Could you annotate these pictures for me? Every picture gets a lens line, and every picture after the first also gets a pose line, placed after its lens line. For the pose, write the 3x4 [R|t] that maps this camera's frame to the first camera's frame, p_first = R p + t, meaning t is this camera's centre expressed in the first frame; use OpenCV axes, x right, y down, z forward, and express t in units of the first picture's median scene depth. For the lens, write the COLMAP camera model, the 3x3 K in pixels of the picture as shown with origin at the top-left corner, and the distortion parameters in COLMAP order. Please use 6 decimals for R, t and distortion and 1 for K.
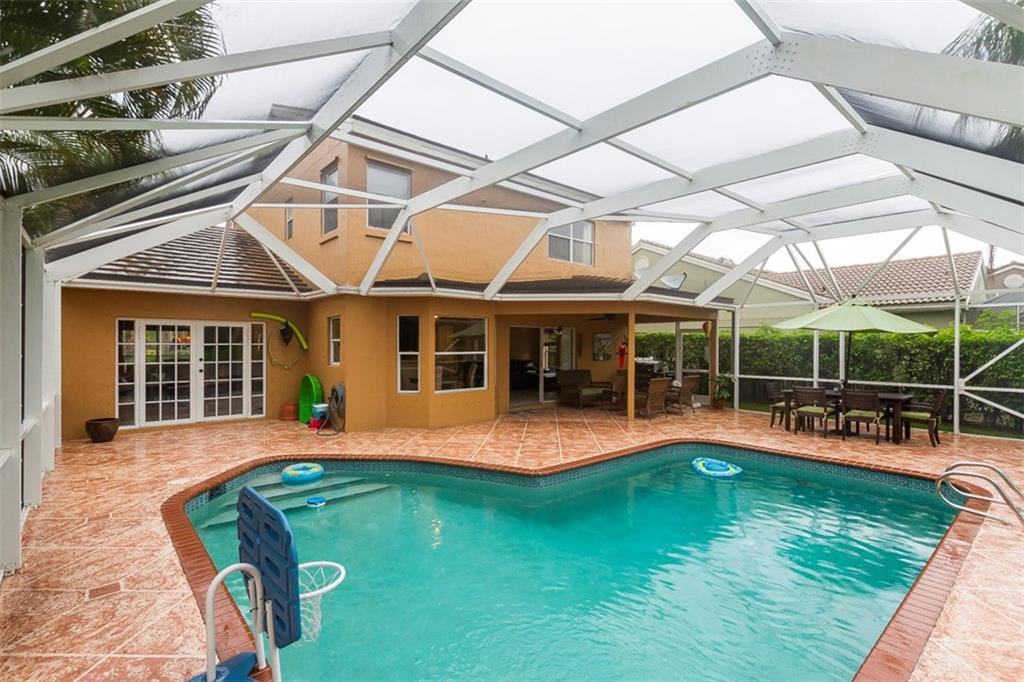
lens RADIAL K [[476.7, 0, 517.9], [0, 476.7, 351.7], [0, 0, 1]] dist [0.003452, 0.001142]
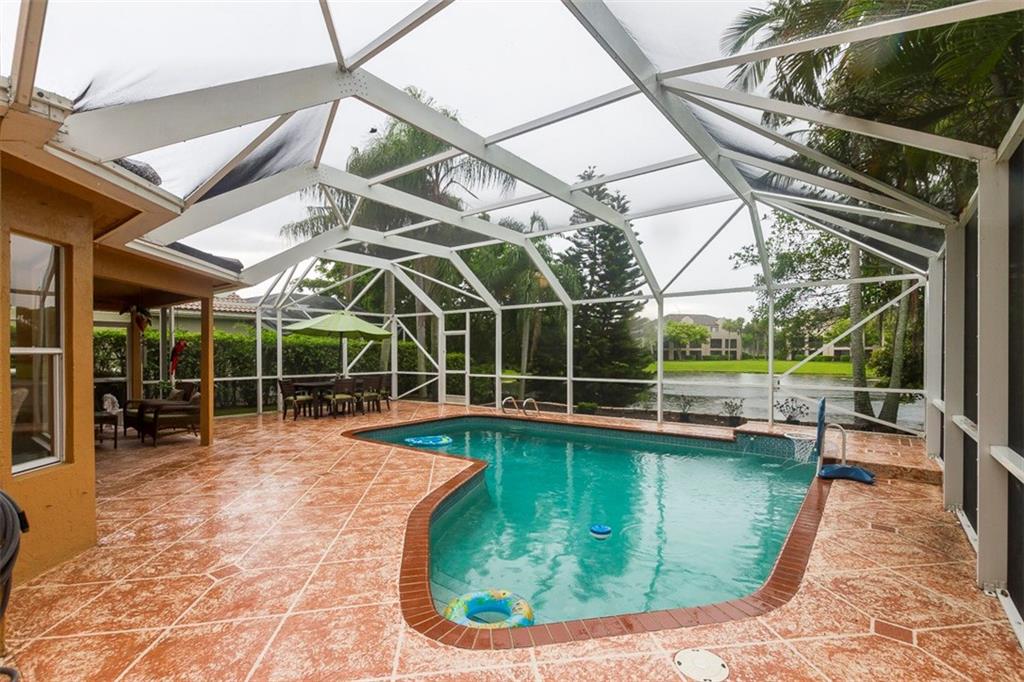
lens RADIAL K [[476.7, 0, 517.9], [0, 476.7, 351.7], [0, 0, 1]] dist [0.003452, 0.001142]
pose [[-0.202835, -0.002337, 0.979210, -1.388918], [0.020099, 0.999777, 0.006549, 0.012505], [-0.979007, 0.021010, -0.202743, 1.599009]]
